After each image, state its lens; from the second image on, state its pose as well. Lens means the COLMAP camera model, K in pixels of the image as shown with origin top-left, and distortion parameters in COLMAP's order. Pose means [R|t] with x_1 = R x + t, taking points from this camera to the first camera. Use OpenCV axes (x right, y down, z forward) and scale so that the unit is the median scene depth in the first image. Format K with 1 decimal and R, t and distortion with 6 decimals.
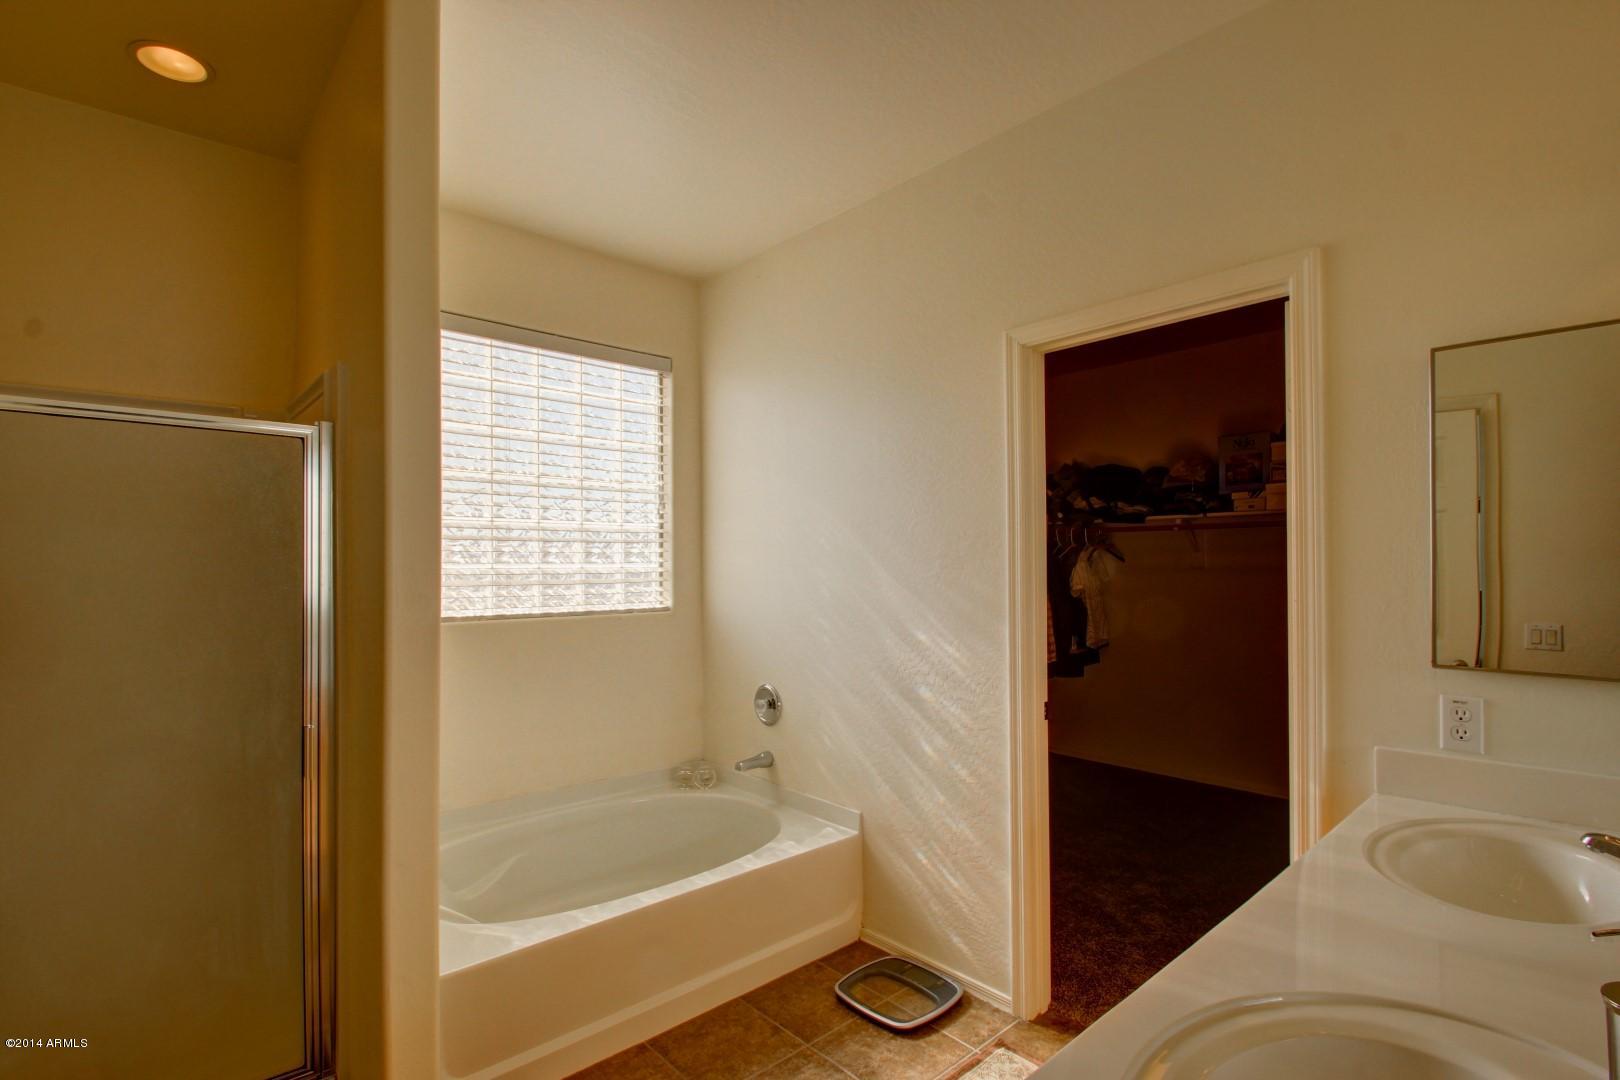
lens RADIAL K [[756.2, 0, 815.0], [0, 756.2, 556.8], [0, 0, 1]] dist [0.001185, -0.000068]
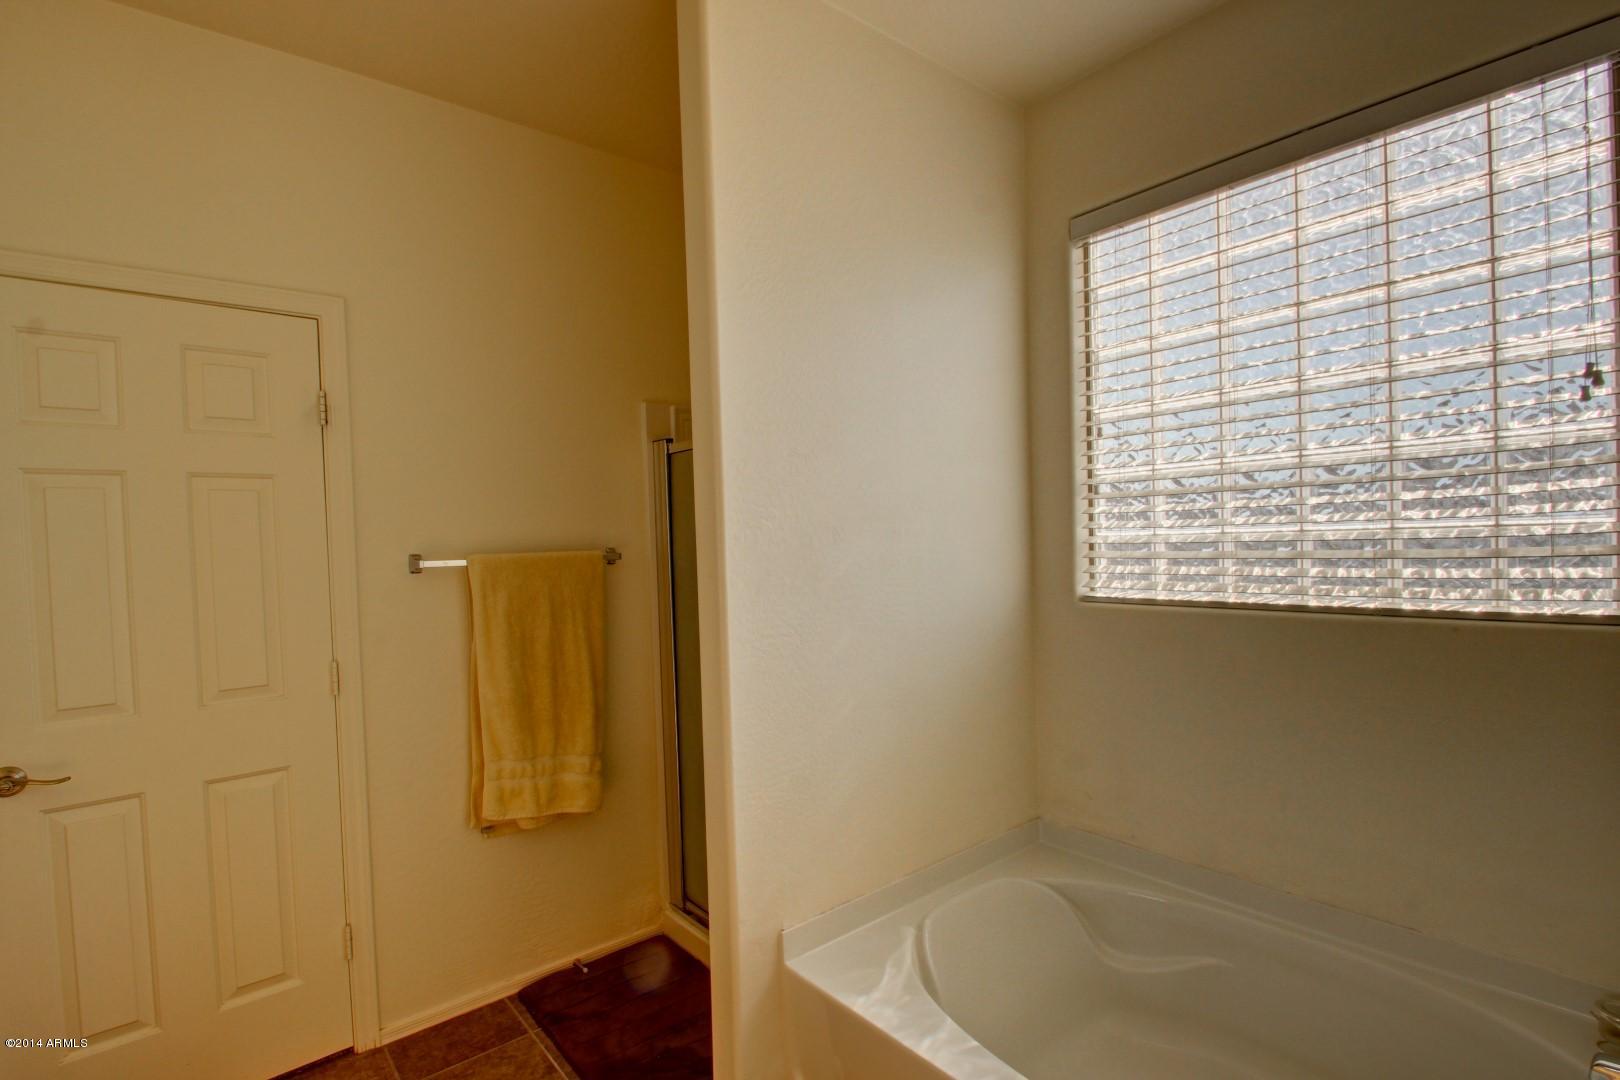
lens RADIAL K [[775.3, 0, 806.6], [0, 775.3, 559.7], [0, 0, 1]] dist [0.000681, 0.000001]
pose [[-0.049025, 0.034091, -0.998216, 0.338729], [0.038337, 0.998745, 0.032226, 0.007891], [0.998062, -0.036689, -0.050271, 0.799852]]
